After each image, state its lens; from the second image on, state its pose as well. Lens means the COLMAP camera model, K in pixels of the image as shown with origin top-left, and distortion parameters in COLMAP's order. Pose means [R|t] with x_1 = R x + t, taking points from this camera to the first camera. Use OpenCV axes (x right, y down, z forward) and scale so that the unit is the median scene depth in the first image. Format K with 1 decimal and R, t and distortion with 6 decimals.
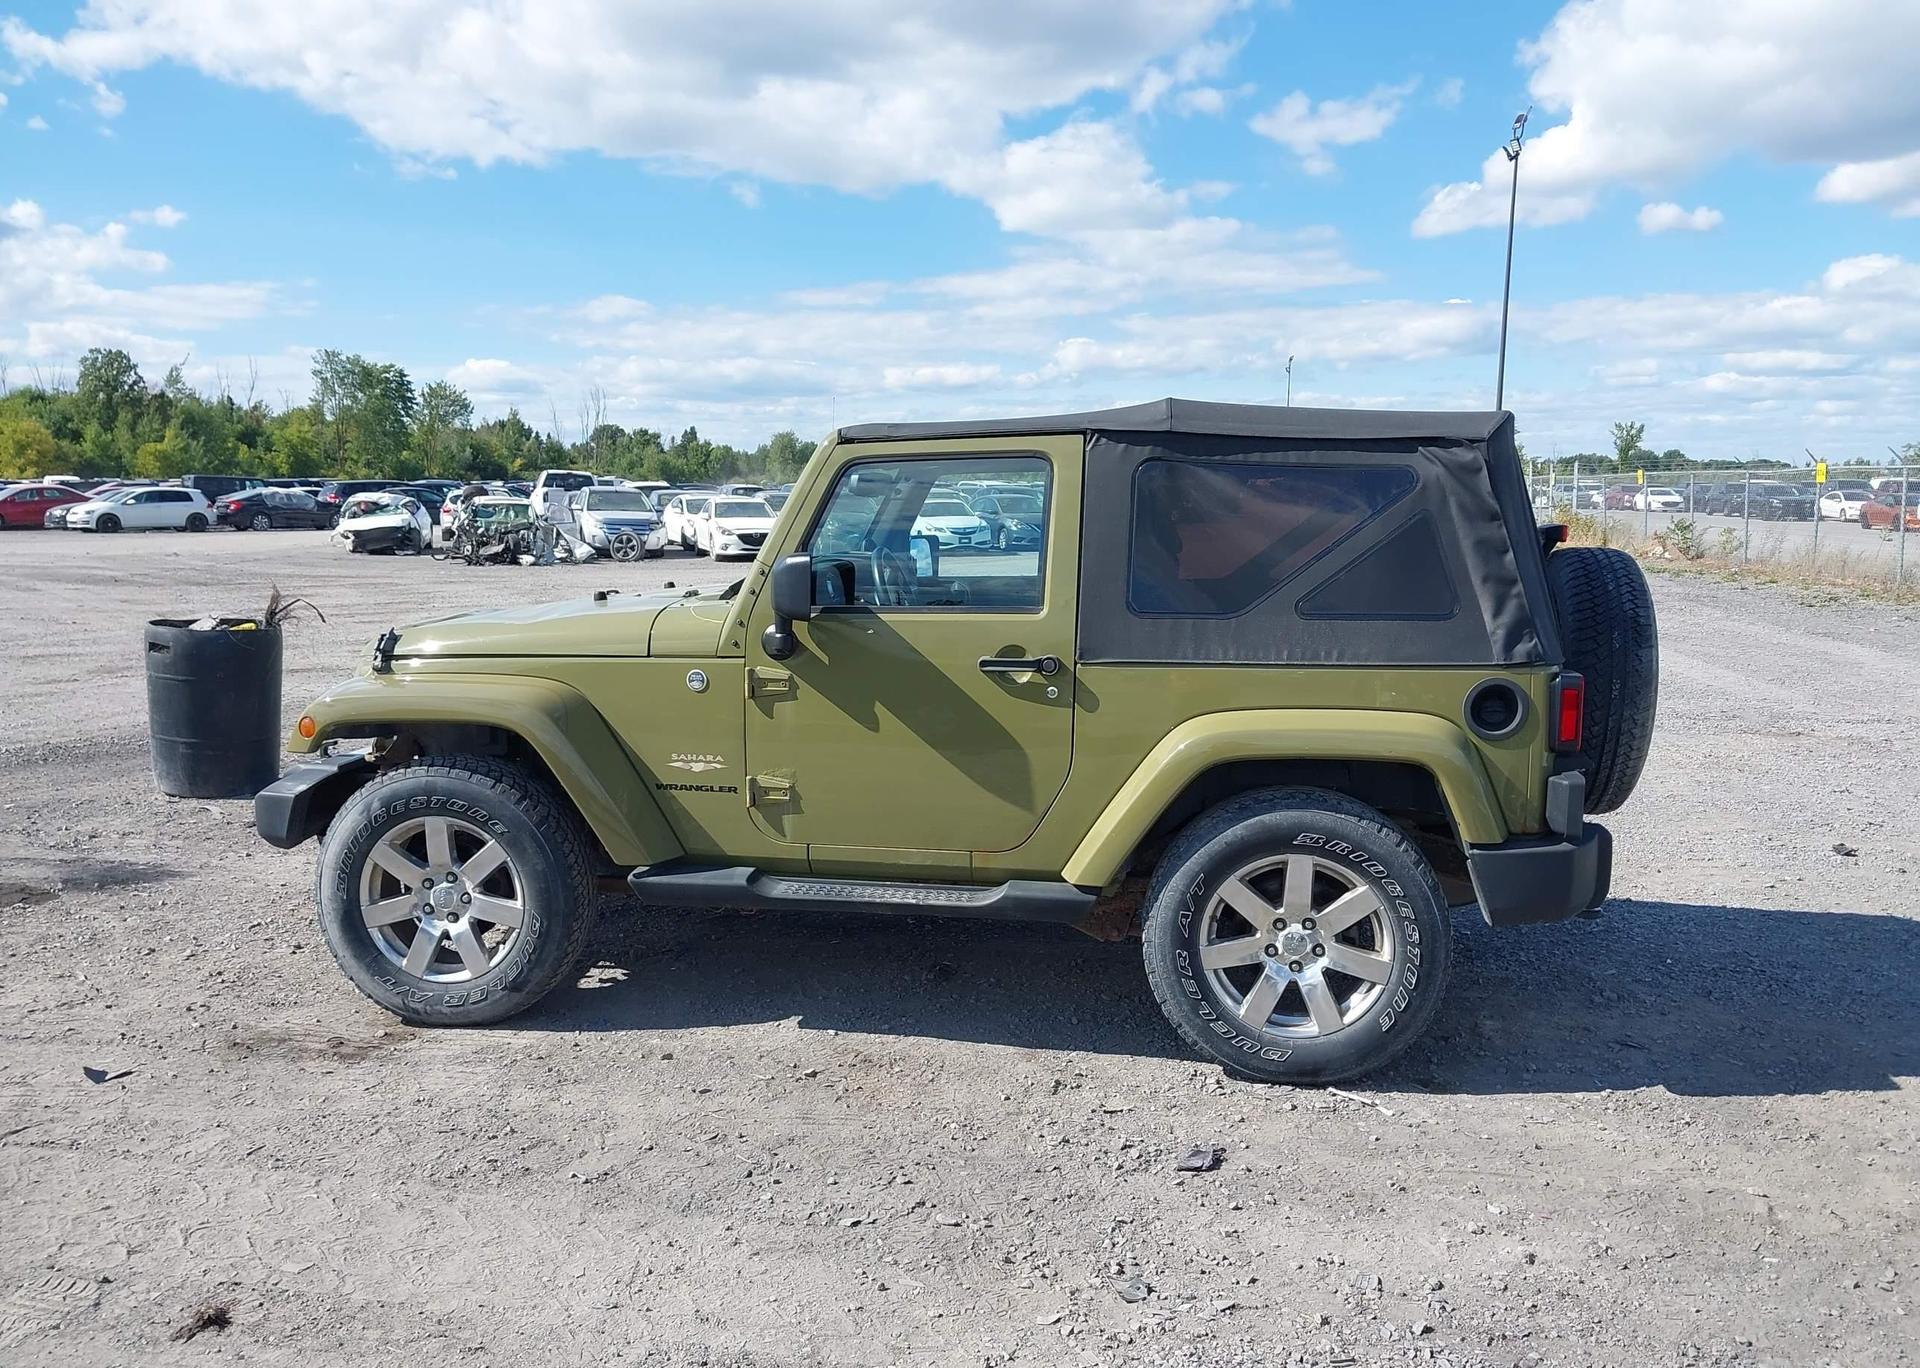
lens RADIAL K [[1528.6, 0, 961.0], [0, 1528.6, 686.3], [0, 0, 1]] dist [0.008936, -0.009876]
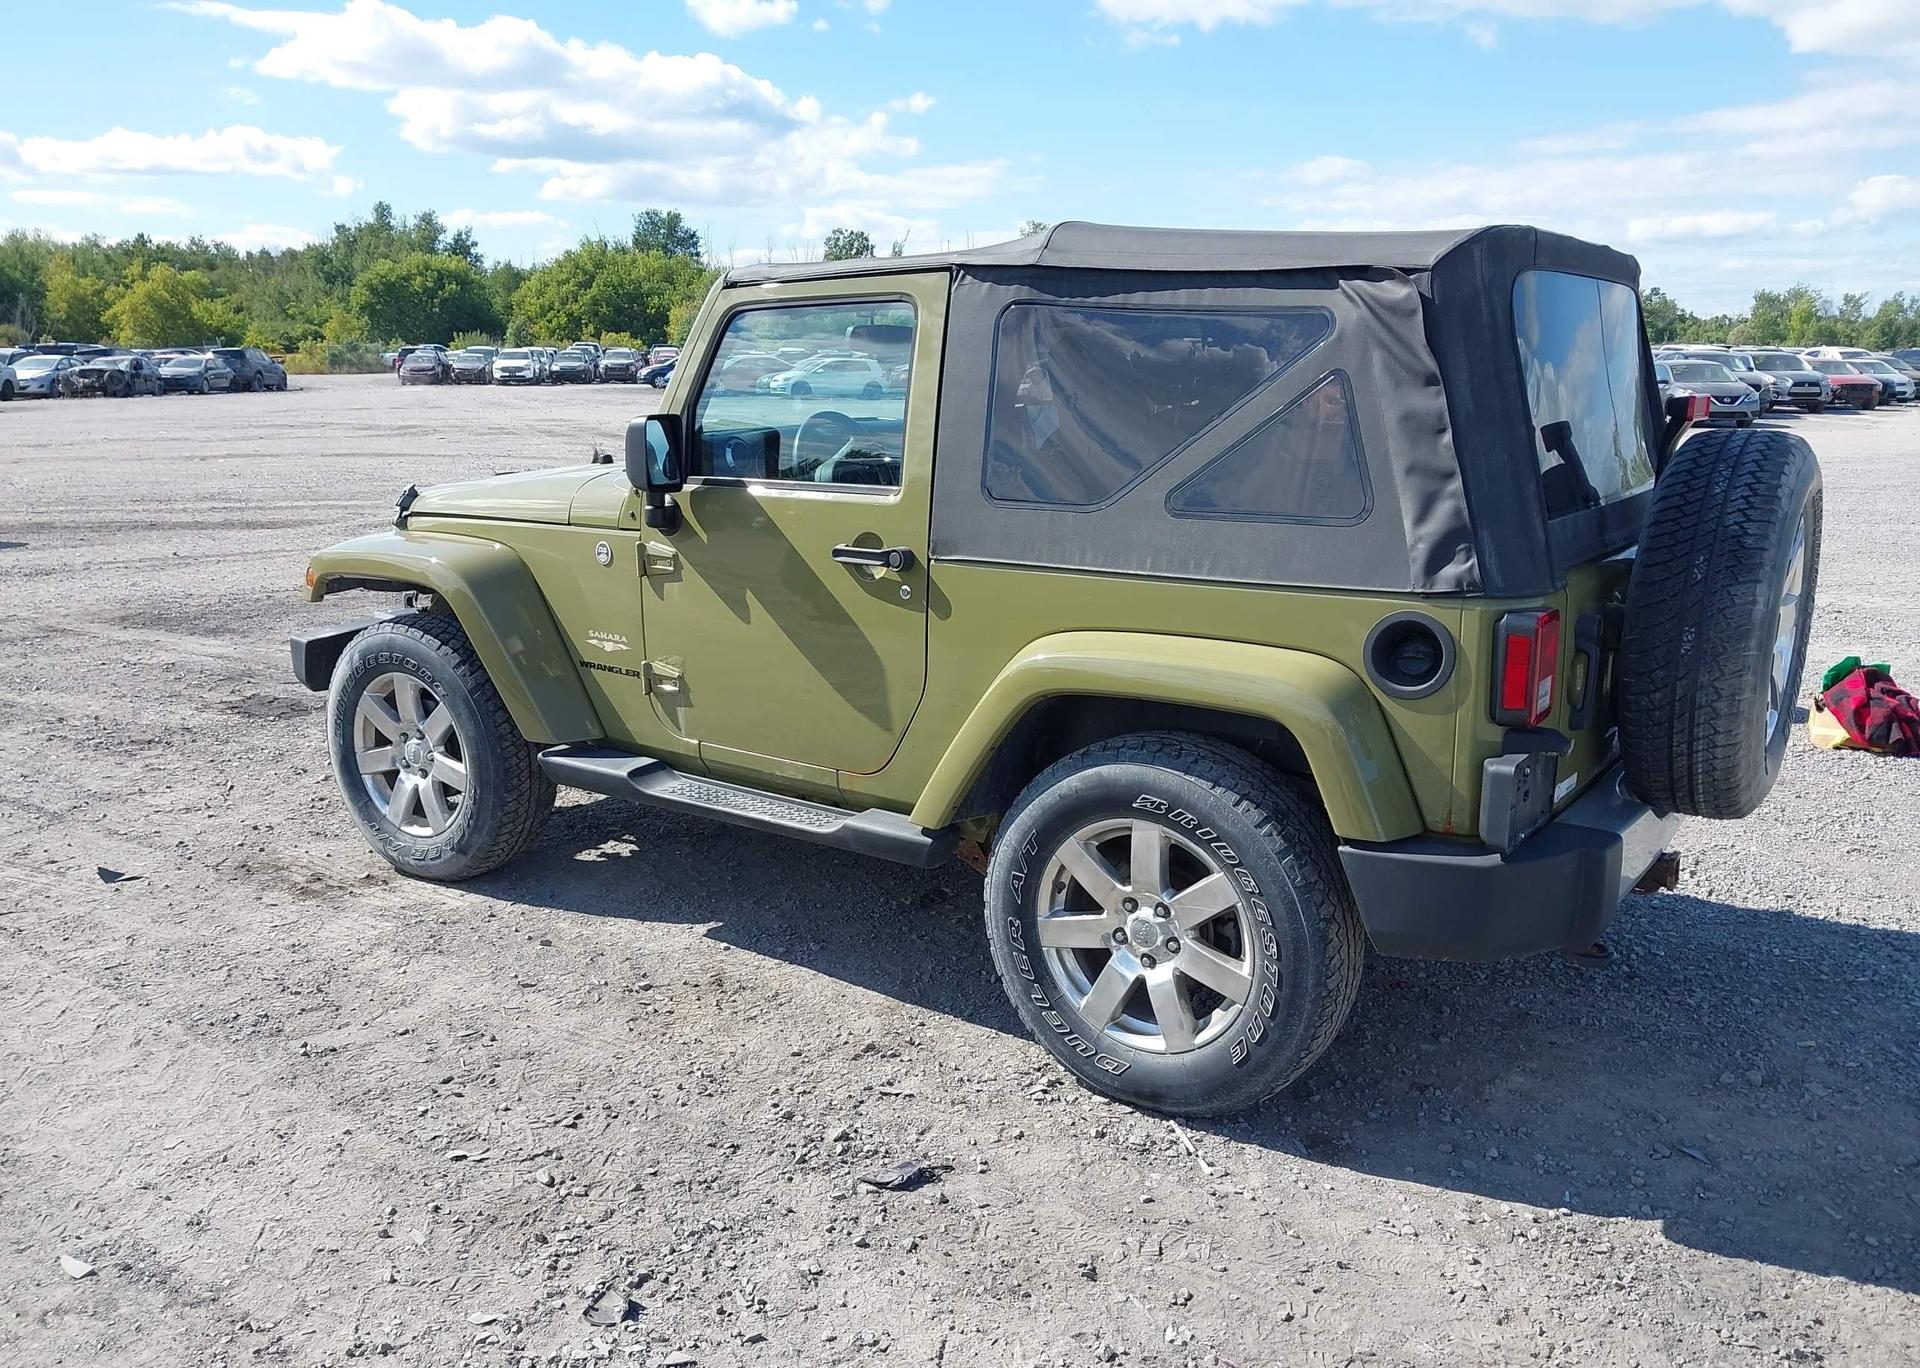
lens RADIAL K [[1531.0, 0, 952.6], [0, 1531.0, 693.0], [0, 0, 1]] dist [0.000440, 0.004215]
pose [[0.901432, 0.093782, -0.422642, 0.439159], [-0.056531, 0.993395, 0.099856, -0.025577], [0.429215, -0.066121, 0.900779, 0.253891]]
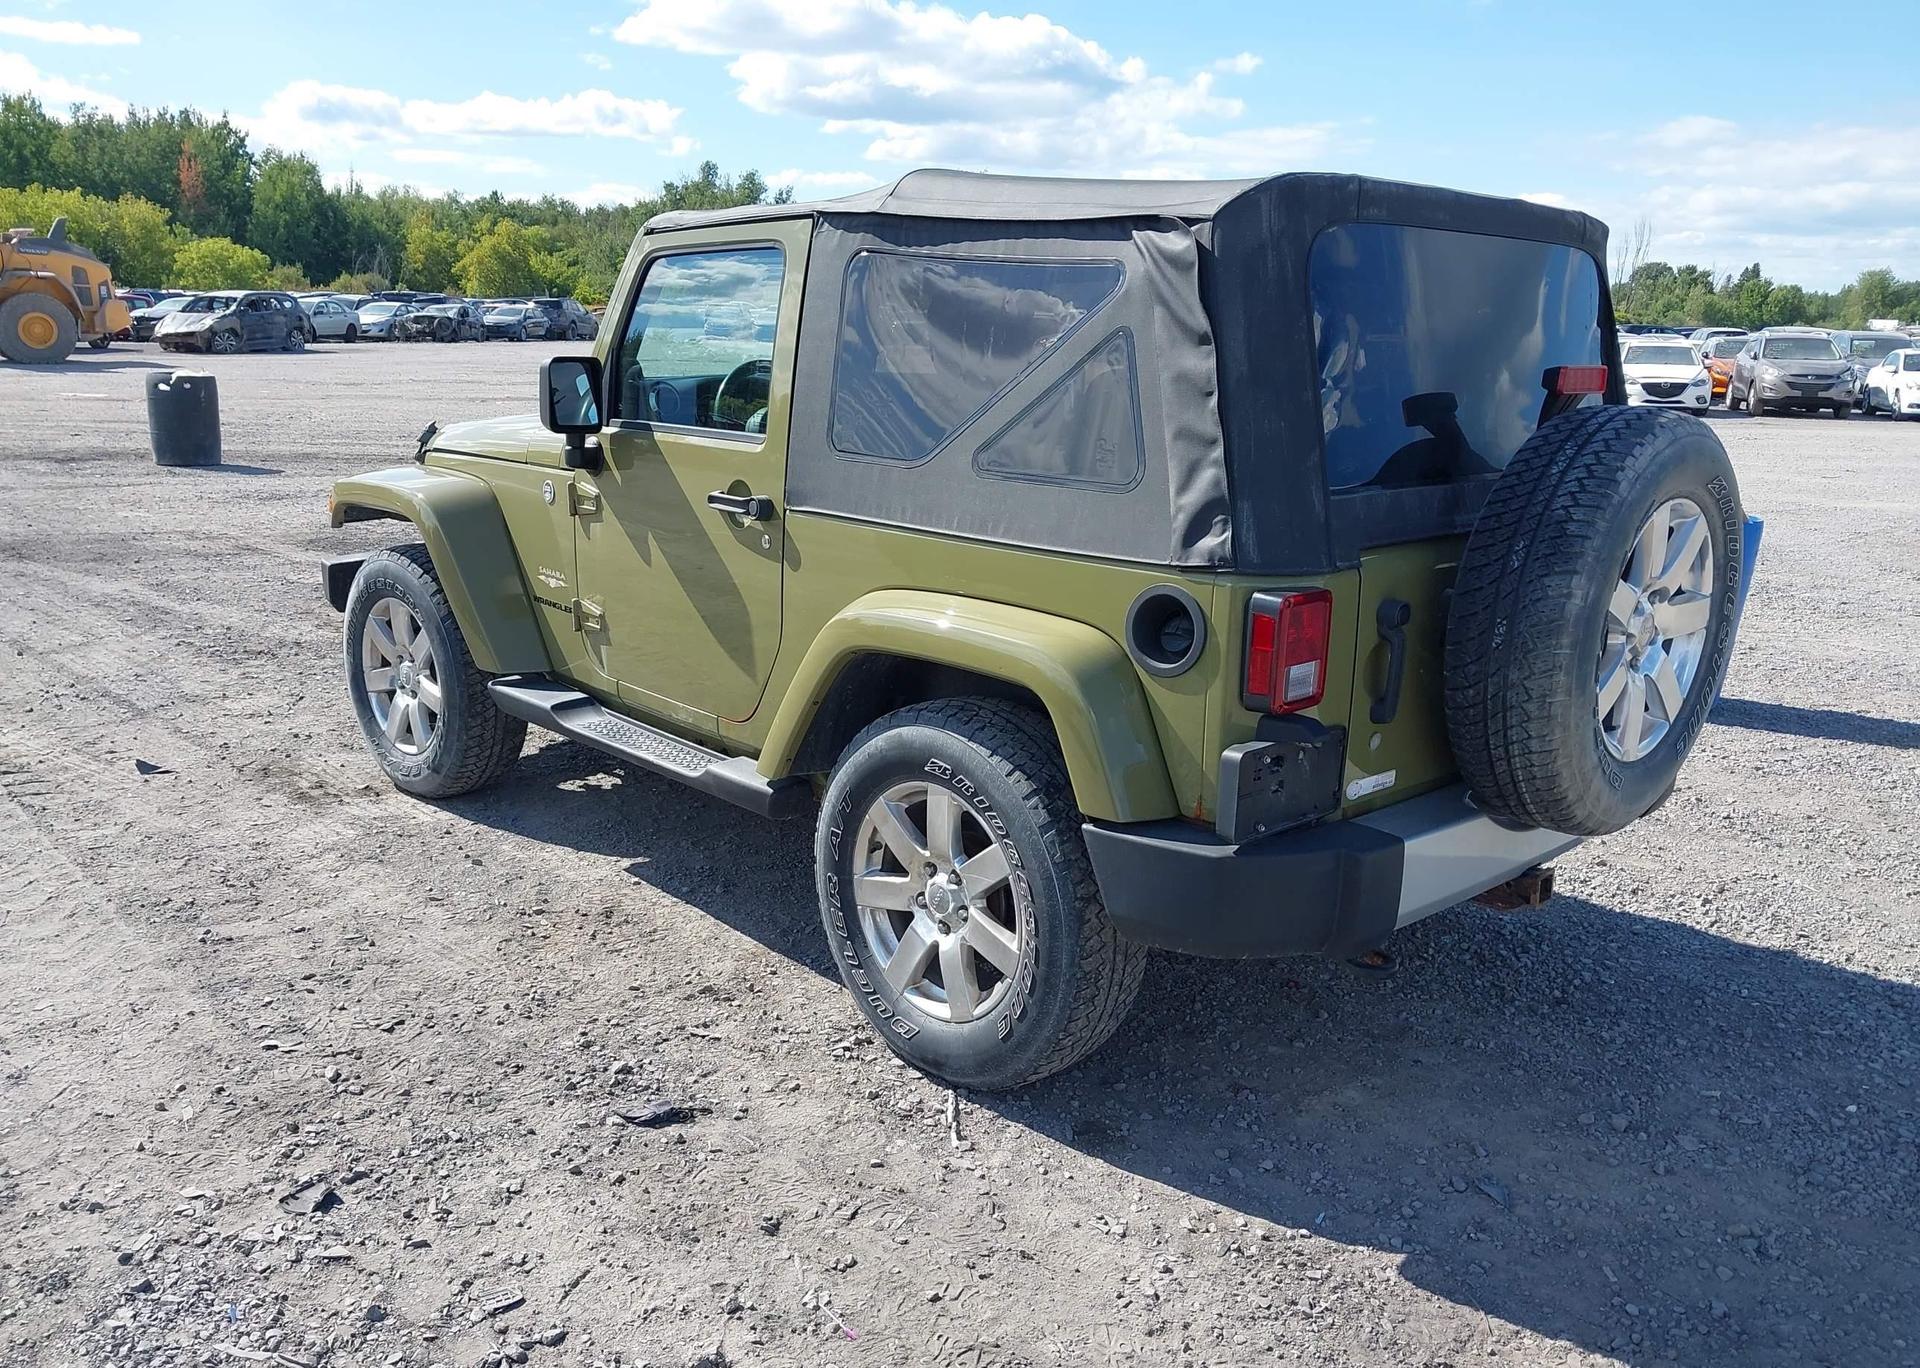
lens RADIAL K [[1531.0, 0, 952.6], [0, 1531.0, 693.0], [0, 0, 1]] dist [0.000440, 0.004215]
pose [[0.799770, 0.161860, -0.578074, 0.636260], [-0.100802, 0.985501, 0.136478, -0.038378], [0.591783, -0.050881, 0.804490, 0.381472]]
